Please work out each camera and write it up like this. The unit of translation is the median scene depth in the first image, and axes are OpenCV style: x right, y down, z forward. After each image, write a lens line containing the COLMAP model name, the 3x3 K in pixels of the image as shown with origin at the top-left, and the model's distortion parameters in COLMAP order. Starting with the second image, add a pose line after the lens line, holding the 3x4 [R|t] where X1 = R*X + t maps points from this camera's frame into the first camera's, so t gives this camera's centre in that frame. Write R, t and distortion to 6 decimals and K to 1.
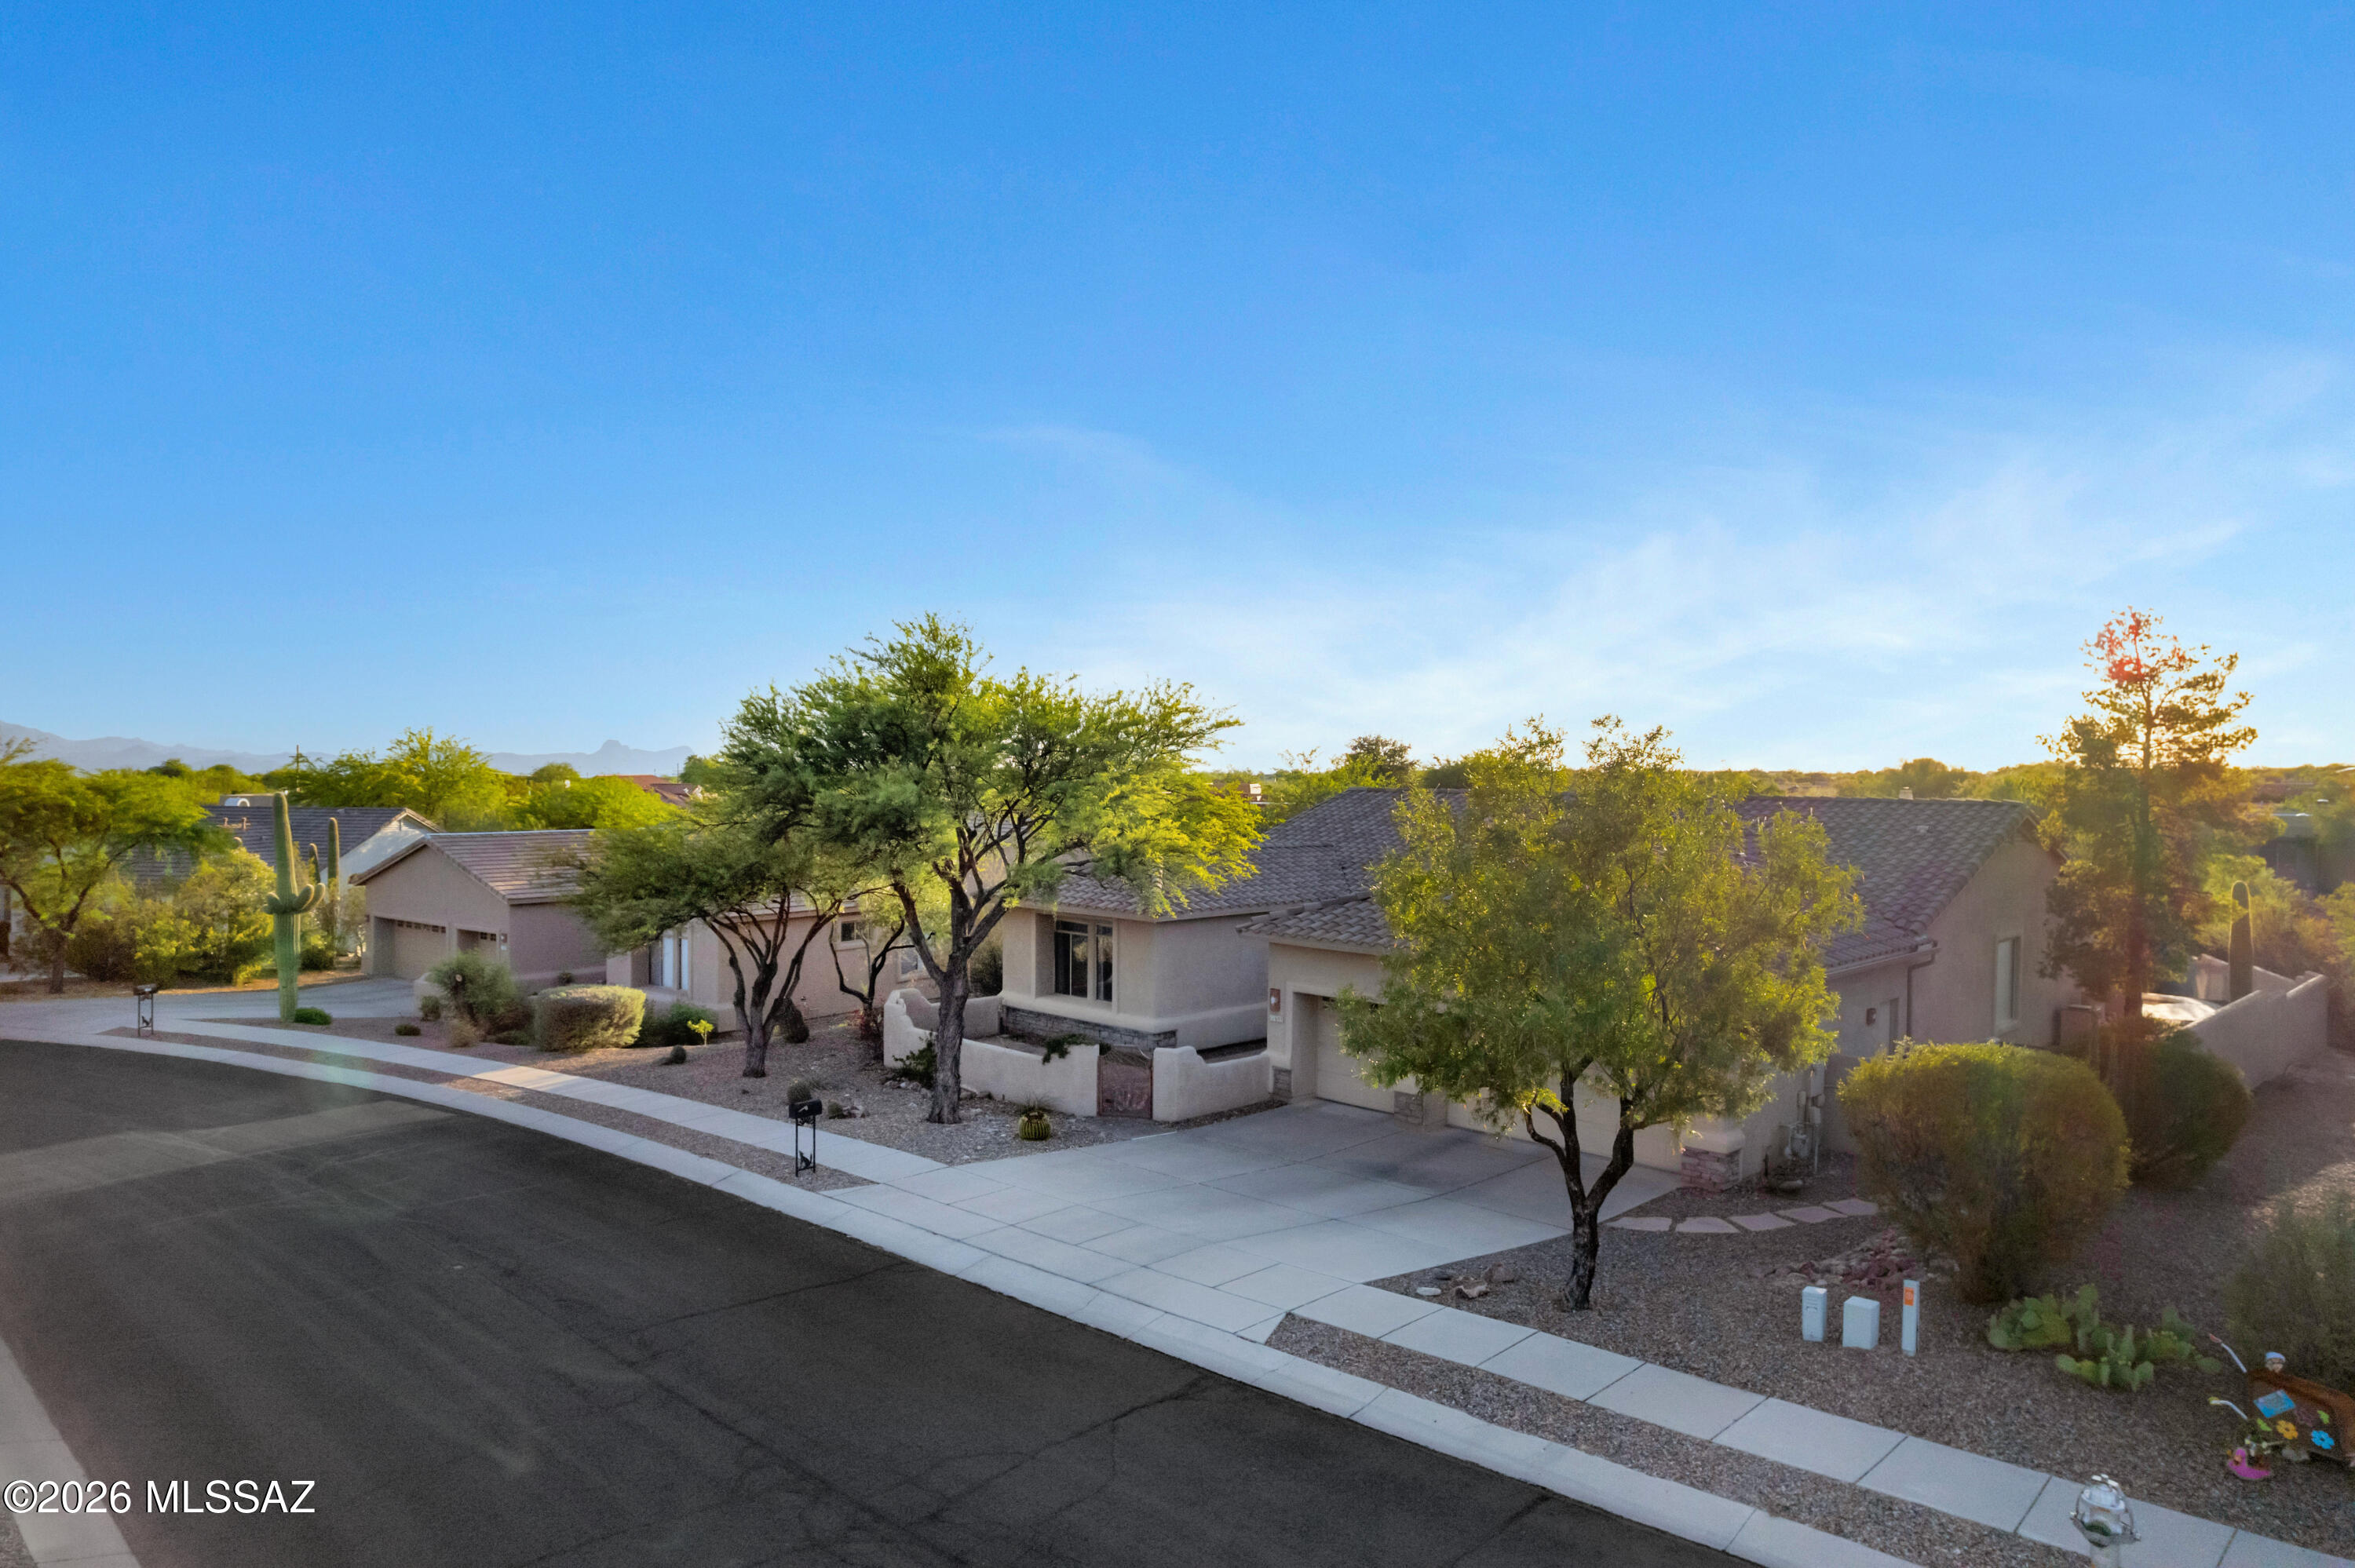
lens RADIAL K [[1513.4, 0, 1179.9], [0, 1513.4, 781.9], [0, 0, 1]] dist [-0.068821, 0.062607]
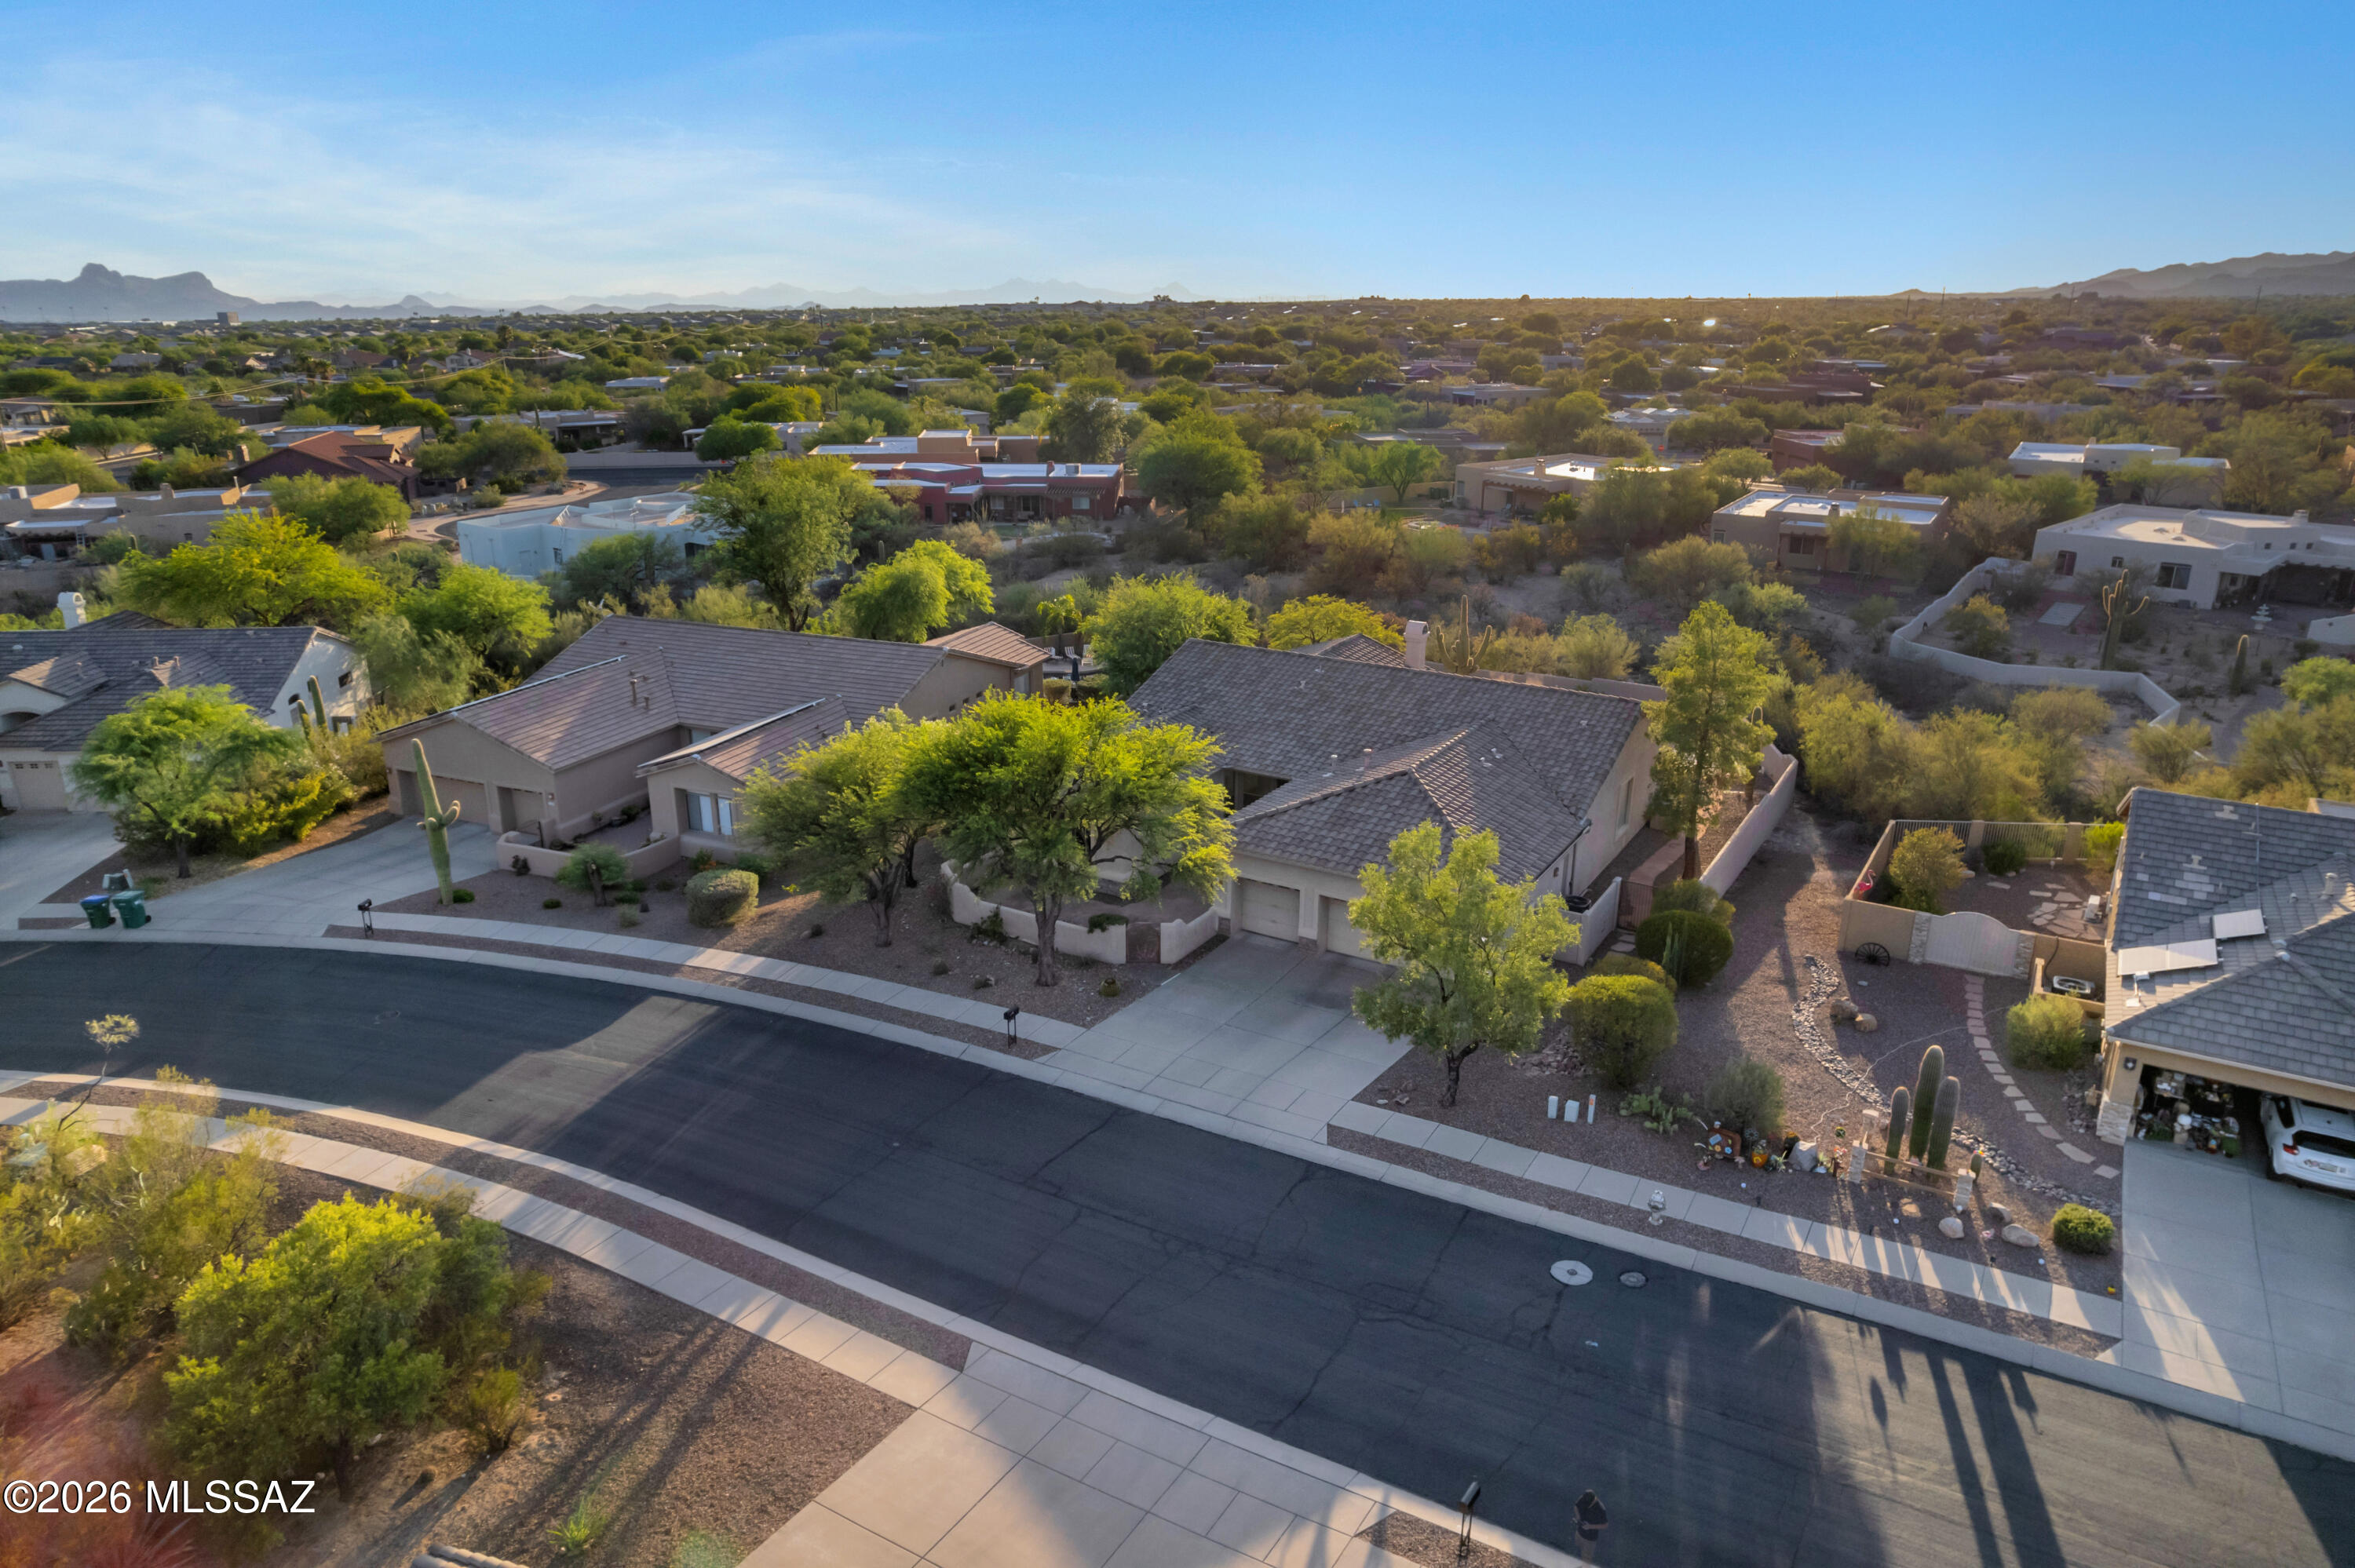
lens RADIAL K [[1513.4, 0, 1179.9], [0, 1513.4, 781.9], [0, 0, 1]] dist [-0.068821, 0.062607]
pose [[0.971216, -0.081173, 0.223944, -0.647214], [0.009526, 0.952629, 0.303985, -0.871888], [-0.238011, -0.293102, 0.925982, -0.927691]]
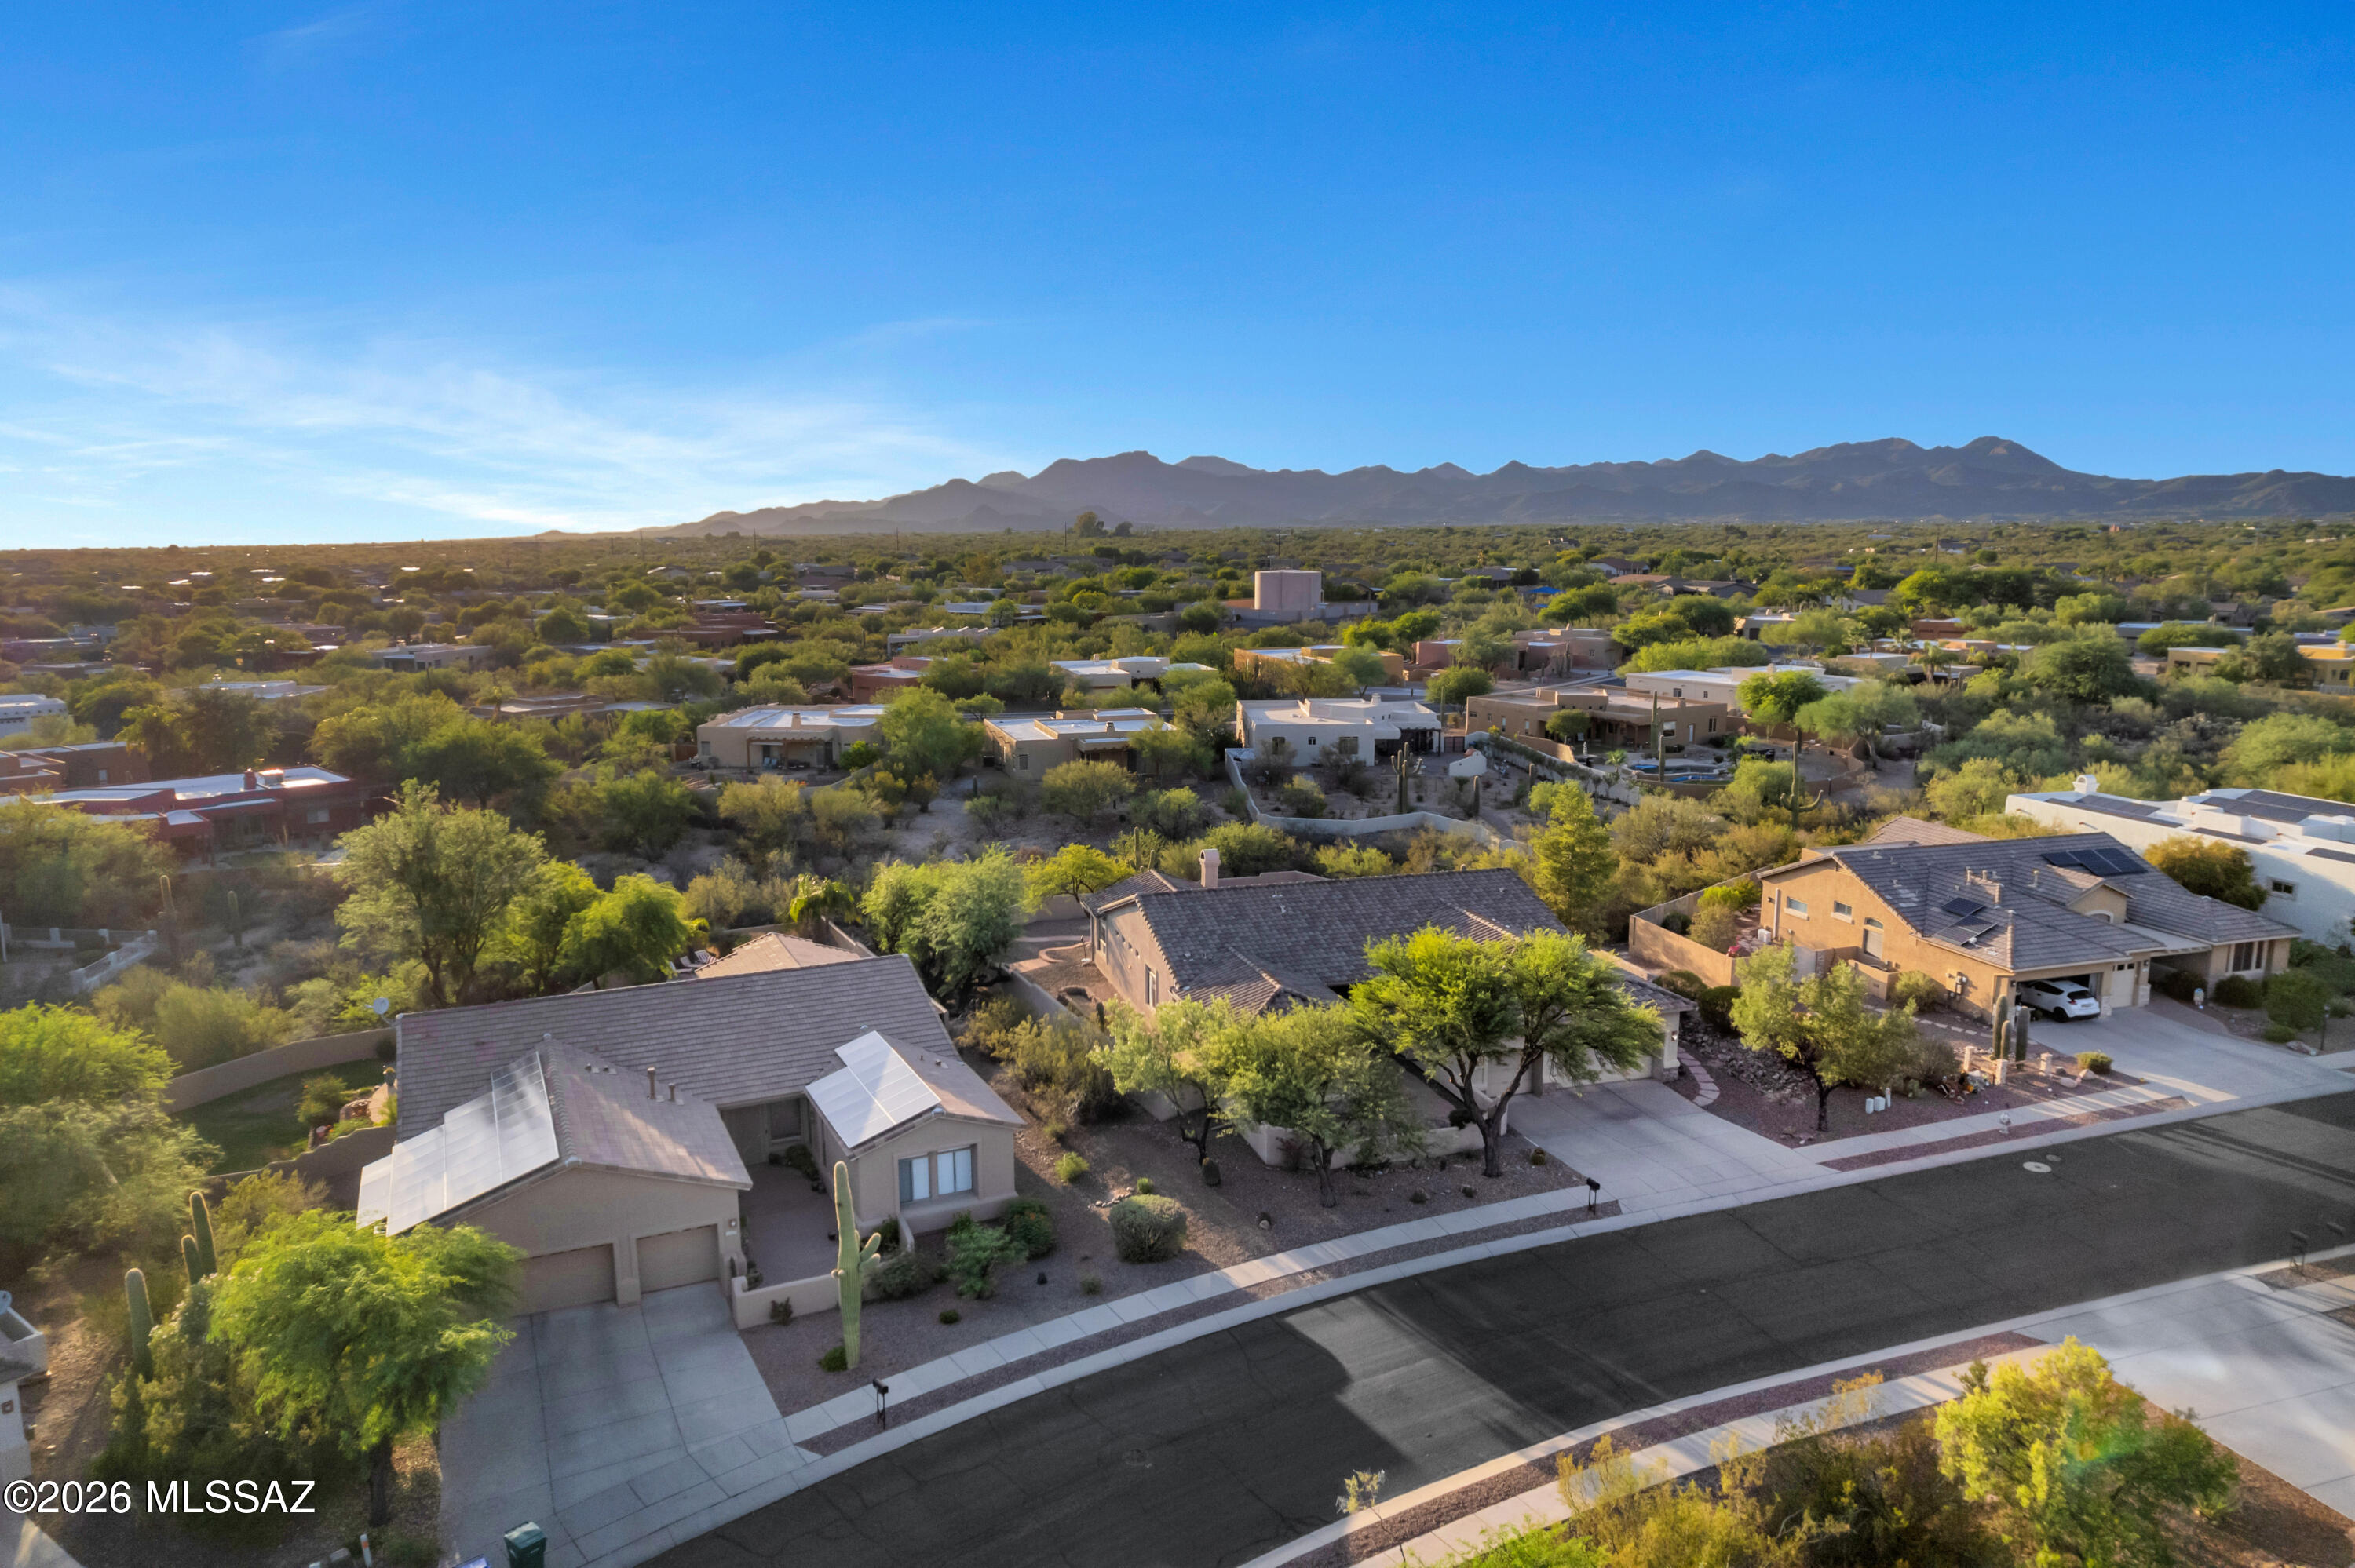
lens RADIAL K [[1513.4, 0, 1179.9], [0, 1513.4, 781.9], [0, 0, 1]] dist [-0.068821, 0.062607]
pose [[0.468381, -0.153990, 0.870004, -3.393658], [0.015314, 0.985961, 0.166270, -1.047976], [-0.883394, -0.064555, 0.464163, 0.844293]]
